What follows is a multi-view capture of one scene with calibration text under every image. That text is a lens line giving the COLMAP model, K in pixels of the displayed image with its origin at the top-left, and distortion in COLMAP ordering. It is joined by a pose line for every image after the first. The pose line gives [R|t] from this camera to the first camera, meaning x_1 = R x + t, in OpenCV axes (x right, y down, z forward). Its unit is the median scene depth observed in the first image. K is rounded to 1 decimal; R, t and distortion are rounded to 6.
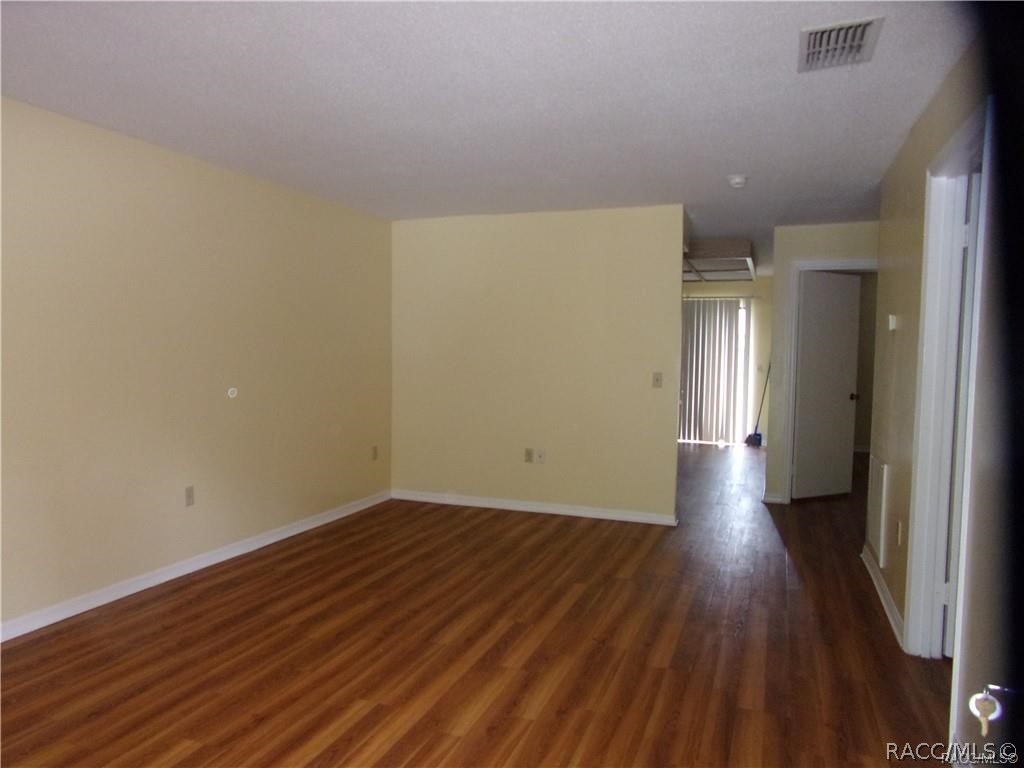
lens RADIAL K [[802.9, 0, 512.0], [0, 802.9, 384.0], [0, 0, 1]] dist [-0.004031, -0.006109]
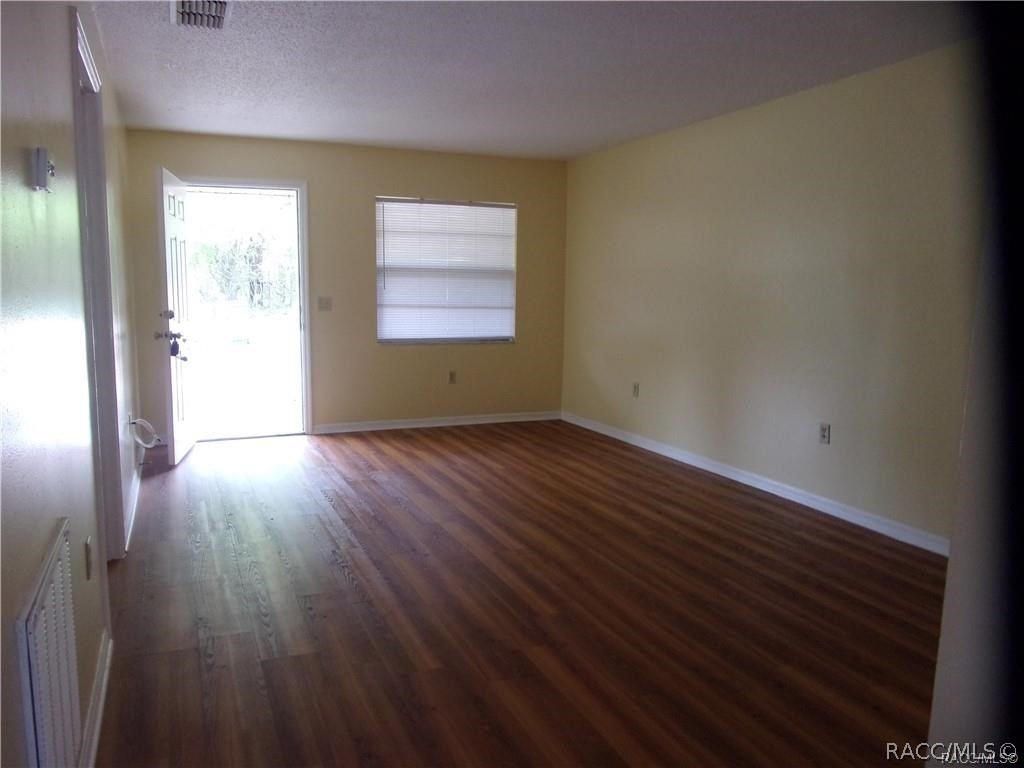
lens RADIAL K [[782.0, 0, 607.4], [0, 782.0, 382.8], [0, 0, 1]] dist [0.005006, 0.002098]
pose [[-0.669640, 0.066032, -0.739745, 0.744127], [-0.057757, 0.988393, 0.140511, -0.092377], [0.740437, 0.136818, -0.658053, 1.900570]]
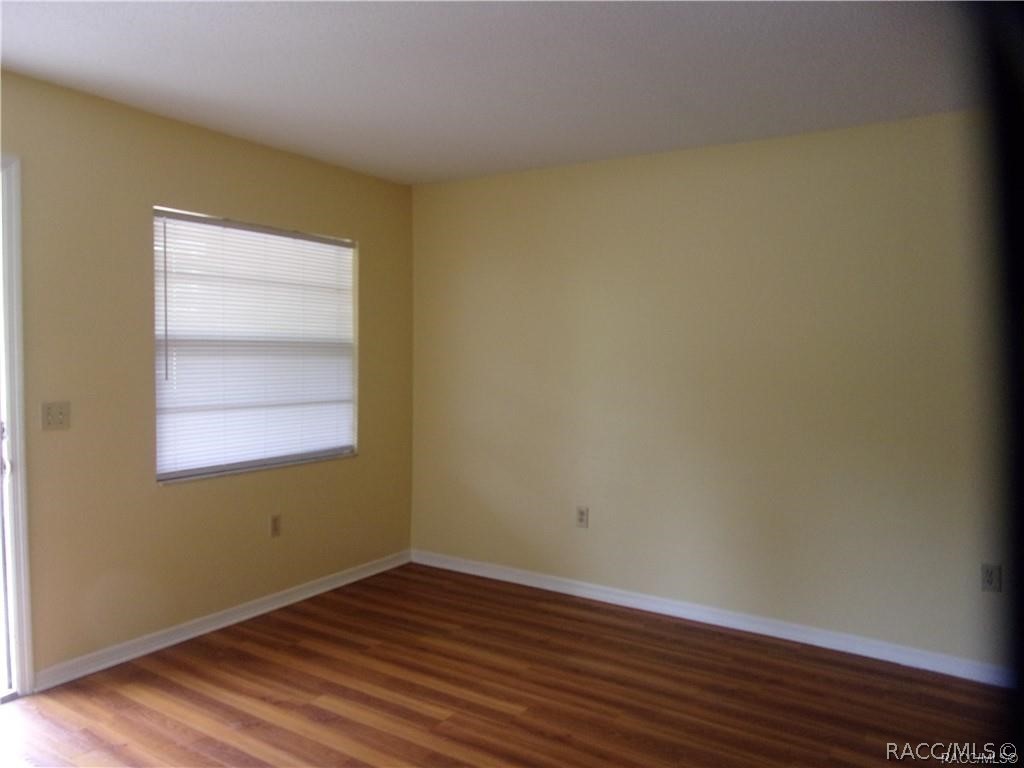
lens RADIAL K [[715.3, 0, 512.0], [0, 715.3, 384.0], [0, 0, 1]] dist [-0.009783, 0.000673]
pose [[-0.216558, 0.029123, -0.975835, 0.490822], [-0.060854, 0.997209, 0.043266, -0.080593], [0.974371, 0.068753, -0.214181, 0.852729]]
